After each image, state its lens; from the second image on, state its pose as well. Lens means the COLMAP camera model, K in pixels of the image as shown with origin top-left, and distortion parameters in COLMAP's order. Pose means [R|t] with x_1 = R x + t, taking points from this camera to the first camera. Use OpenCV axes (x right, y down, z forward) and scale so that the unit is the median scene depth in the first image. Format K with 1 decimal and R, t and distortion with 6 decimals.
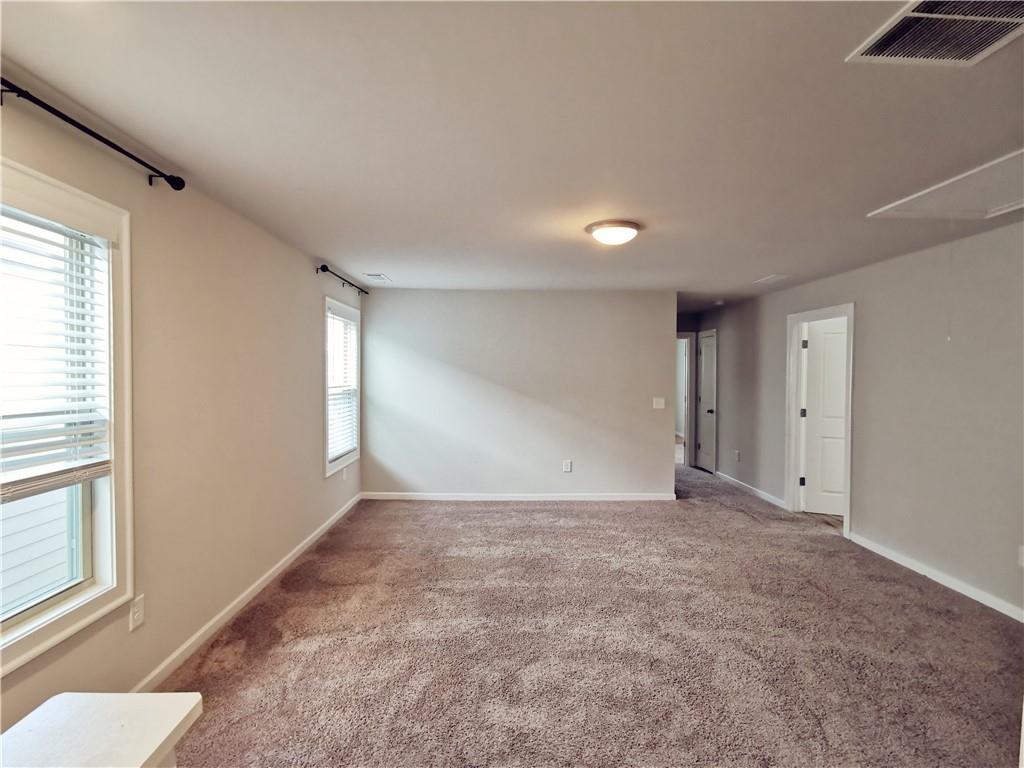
lens RADIAL K [[468.9, 0, 510.9], [0, 468.9, 385.7], [0, 0, 1]] dist [0.008470, -0.004914]
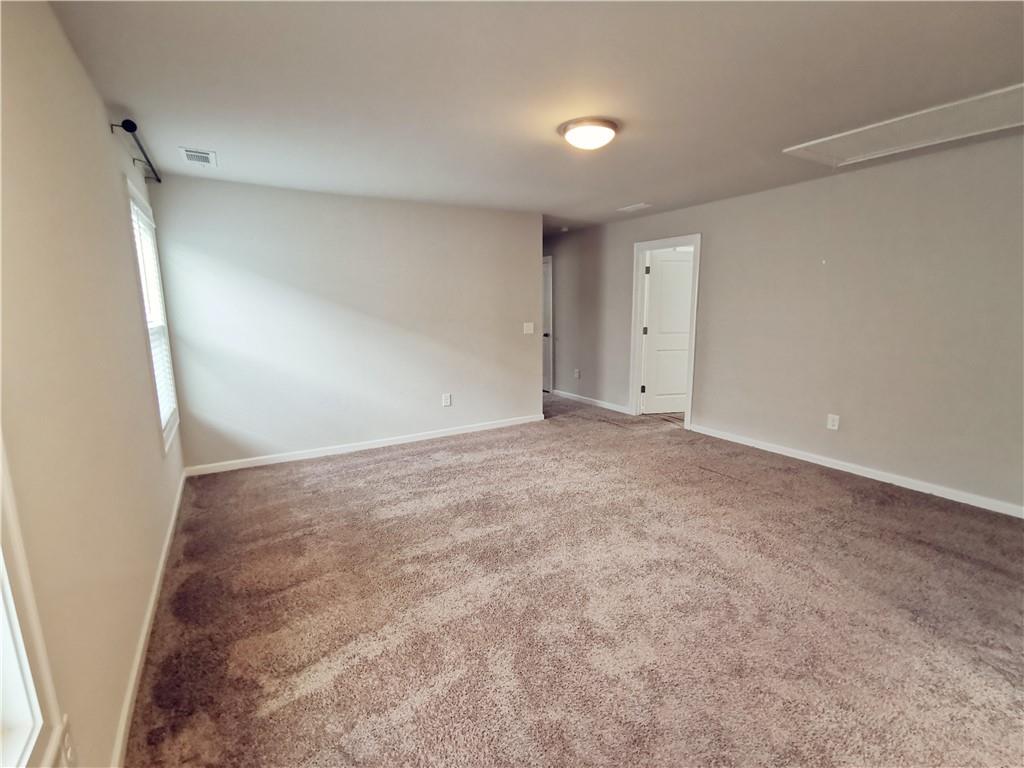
lens RADIAL K [[468.9, 0, 513.3], [0, 468.9, 382.5], [0, 0, 1]] dist [0.008470, -0.004914]
pose [[0.869914, -0.098210, 0.483327, -0.293298], [0.031135, 0.988954, 0.144914, 0.007777], [-0.492220, -0.111014, 0.863363, 0.180960]]
